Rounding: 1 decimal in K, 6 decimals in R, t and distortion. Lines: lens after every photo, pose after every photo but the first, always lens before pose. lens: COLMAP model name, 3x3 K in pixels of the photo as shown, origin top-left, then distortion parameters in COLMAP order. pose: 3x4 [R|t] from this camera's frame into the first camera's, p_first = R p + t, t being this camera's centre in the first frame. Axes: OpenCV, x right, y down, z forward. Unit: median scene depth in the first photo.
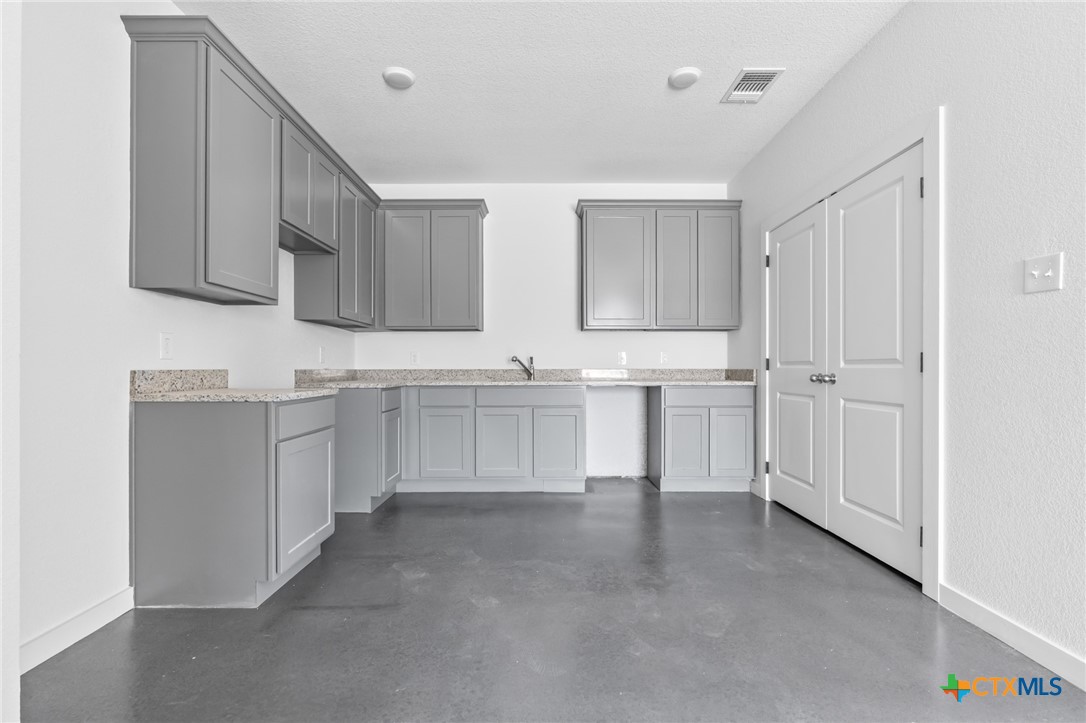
lens RADIAL K [[488.0, 0, 542.2], [0, 488.0, 371.8], [0, 0, 1]] dist [-0.003229, -0.000232]
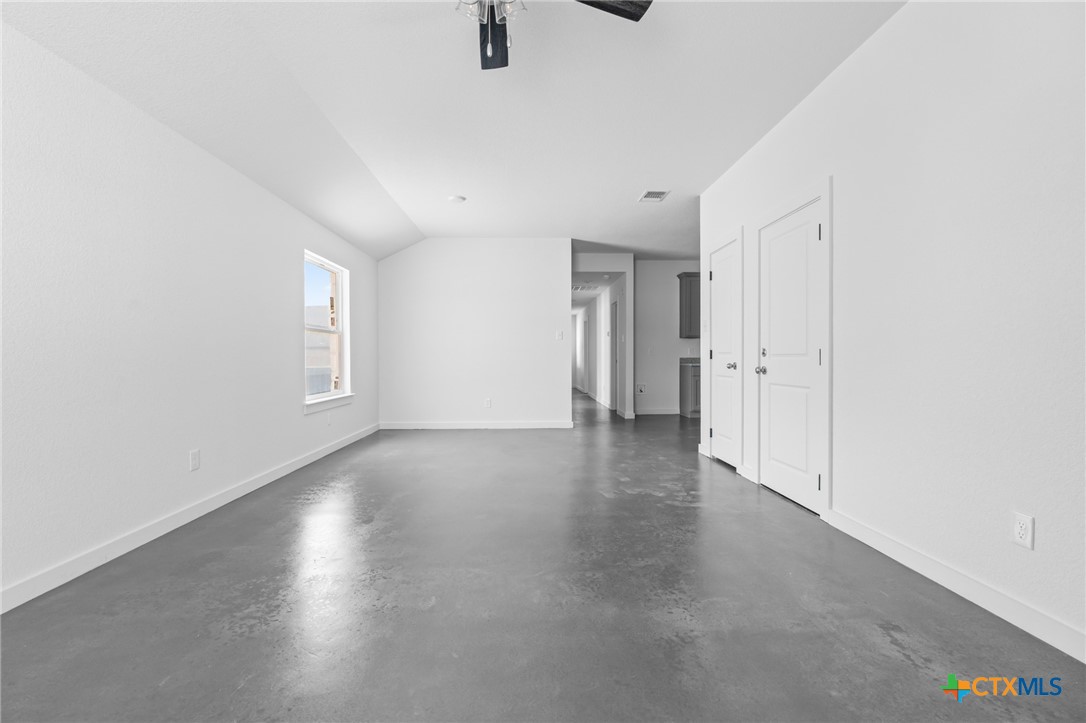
lens RADIAL K [[489.5, 0, 543.0], [0, 489.5, 361.5], [0, 0, 1]] dist [-0.001975, 0.000017]
pose [[0.035810, 0.010825, -0.999300, 2.000795], [-0.001386, 0.999941, 0.010782, -0.009589], [0.999358, 0.000999, 0.035823, -0.199338]]
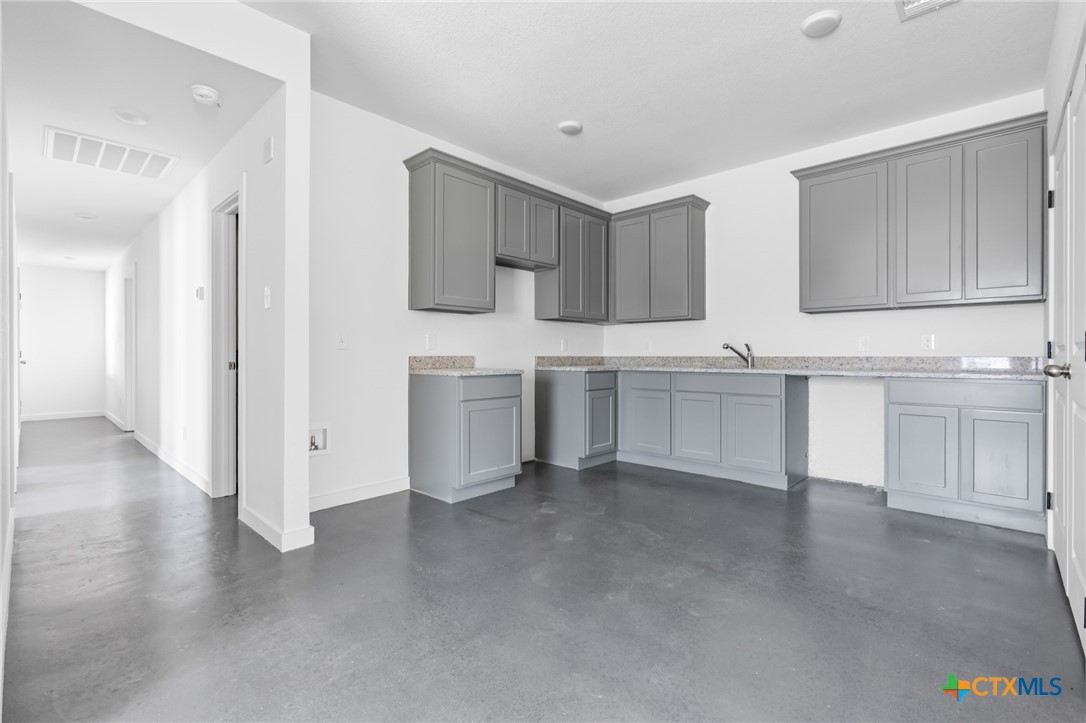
lens RADIAL K [[489.5, 0, 543.0], [0, 489.5, 361.5], [0, 0, 1]] dist [-0.001975, 0.000017]
pose [[0.729536, 0.009255, -0.683879, 0.444749], [-0.006086, 0.999957, 0.007040, 0.000229], [0.683915, -0.000974, 0.729561, 0.013329]]
